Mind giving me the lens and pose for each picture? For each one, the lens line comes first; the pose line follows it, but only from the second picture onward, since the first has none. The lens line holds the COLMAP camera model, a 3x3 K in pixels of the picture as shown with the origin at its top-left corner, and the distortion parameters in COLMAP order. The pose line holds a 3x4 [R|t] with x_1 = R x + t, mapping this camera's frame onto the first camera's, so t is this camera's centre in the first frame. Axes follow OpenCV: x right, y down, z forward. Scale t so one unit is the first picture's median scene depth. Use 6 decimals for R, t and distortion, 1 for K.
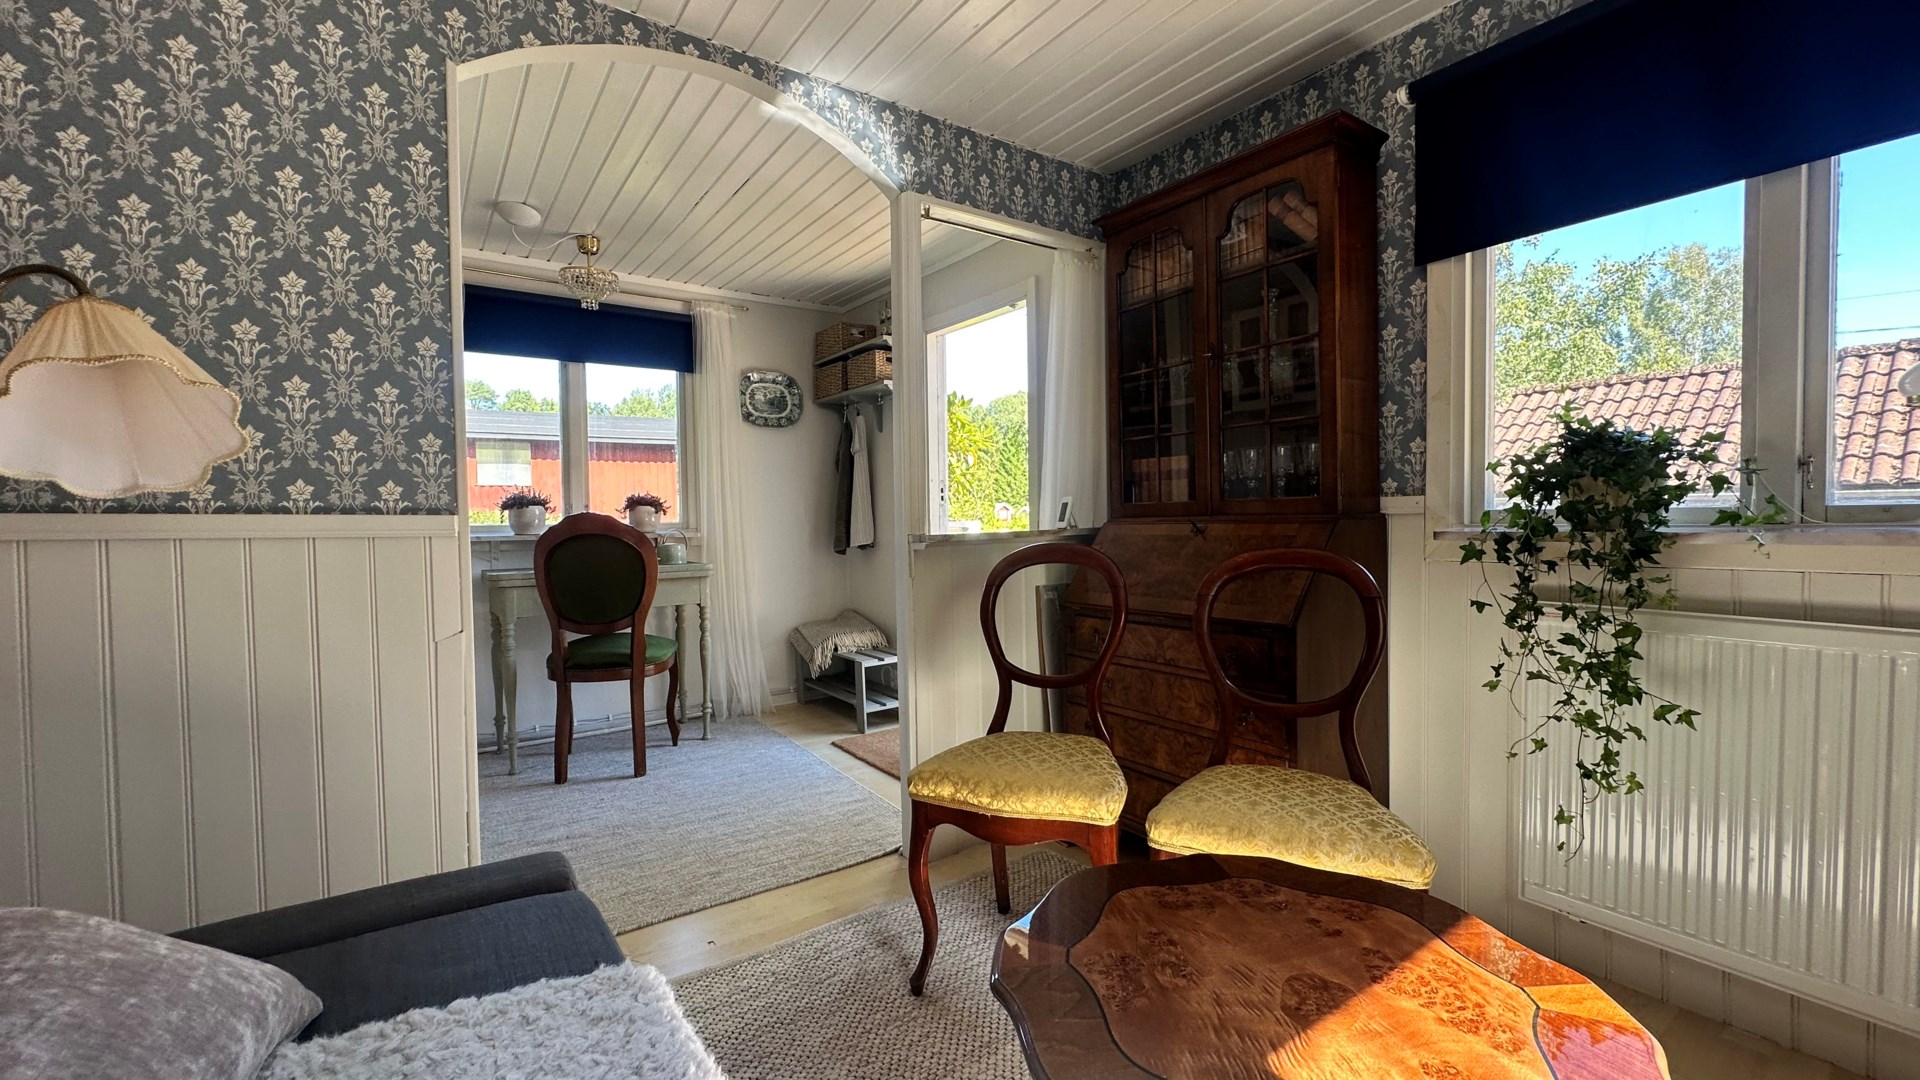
lens RADIAL K [[759.9, 0, 958.3], [0, 759.9, 554.2], [0, 0, 1]] dist [-0.002755, 0.000496]
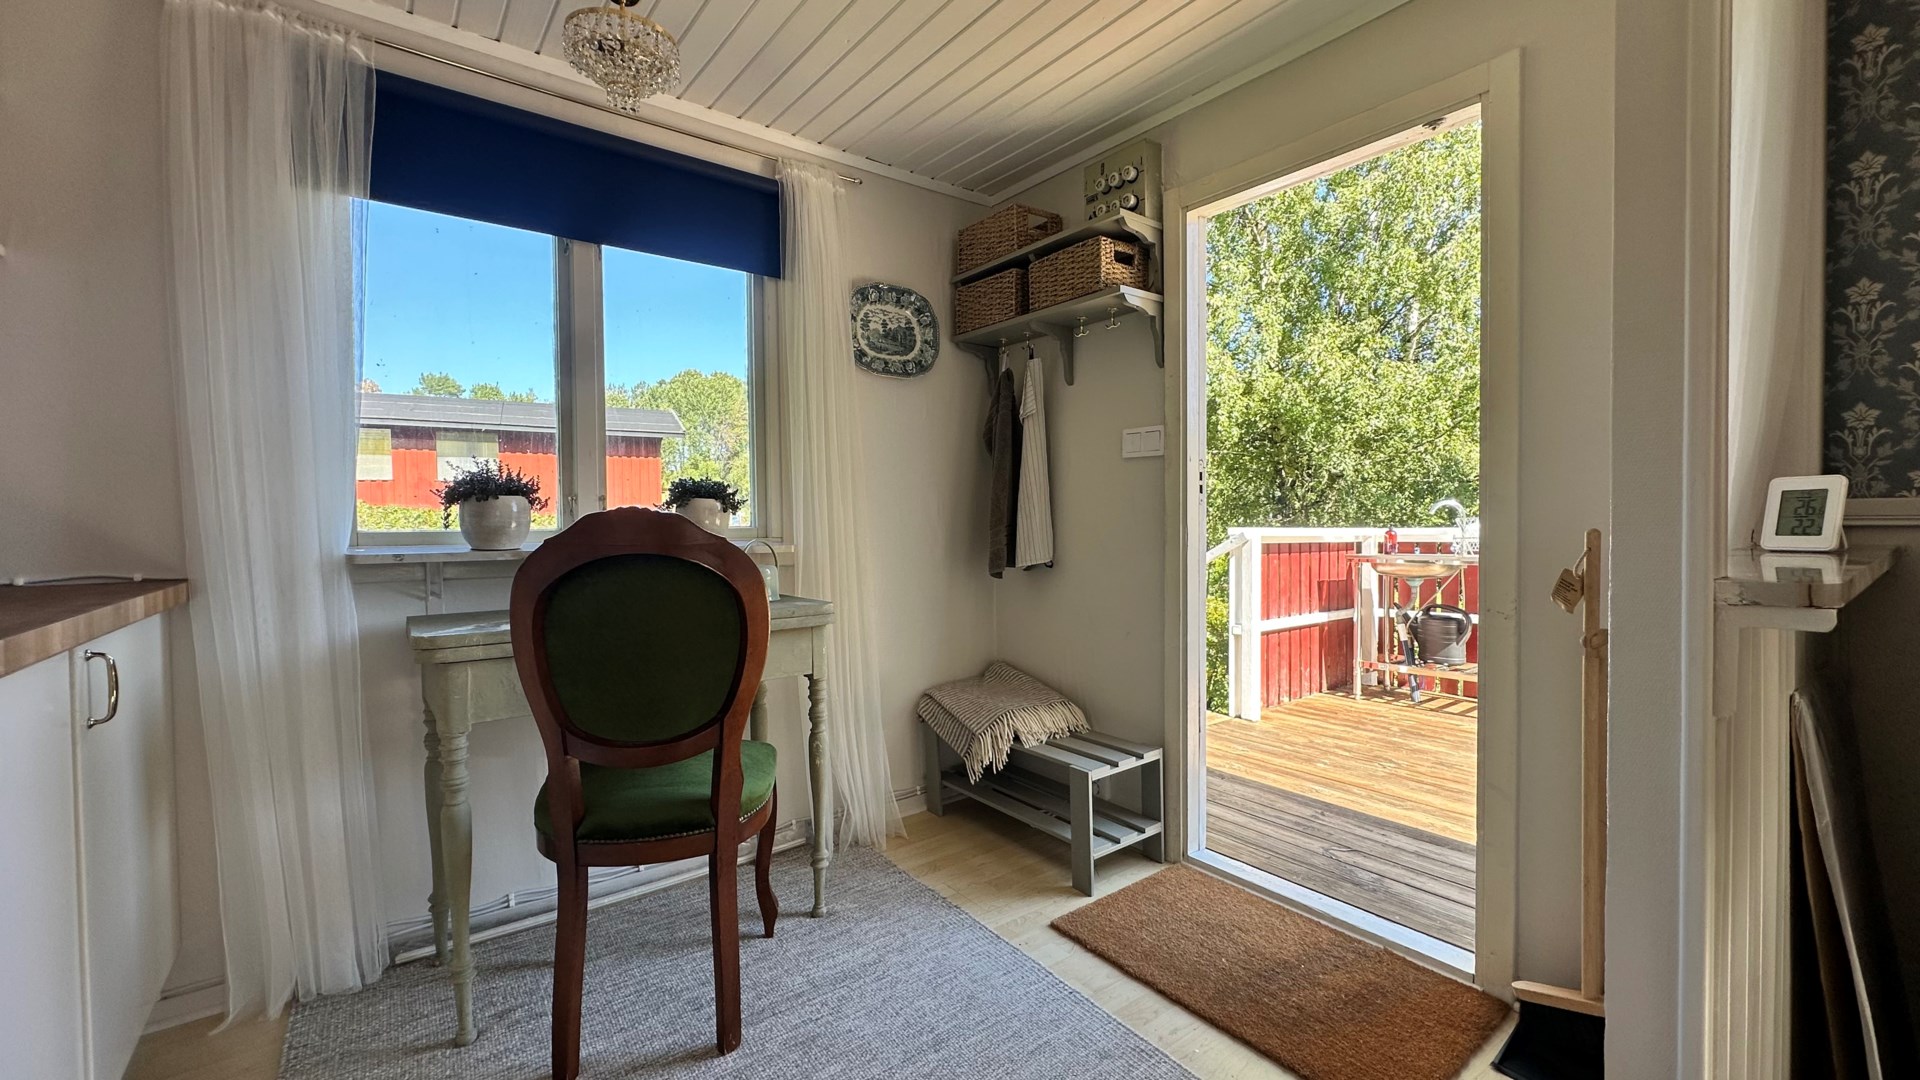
lens RADIAL K [[759.9, 0, 960.4], [0, 759.9, 551.1], [0, 0, 1]] dist [-0.002755, 0.000496]
pose [[0.999361, 0.003420, 0.035584, -0.229651], [-0.003242, 0.999982, -0.005064, -0.020741], [-0.035600, 0.004945, 0.999354, 0.401404]]
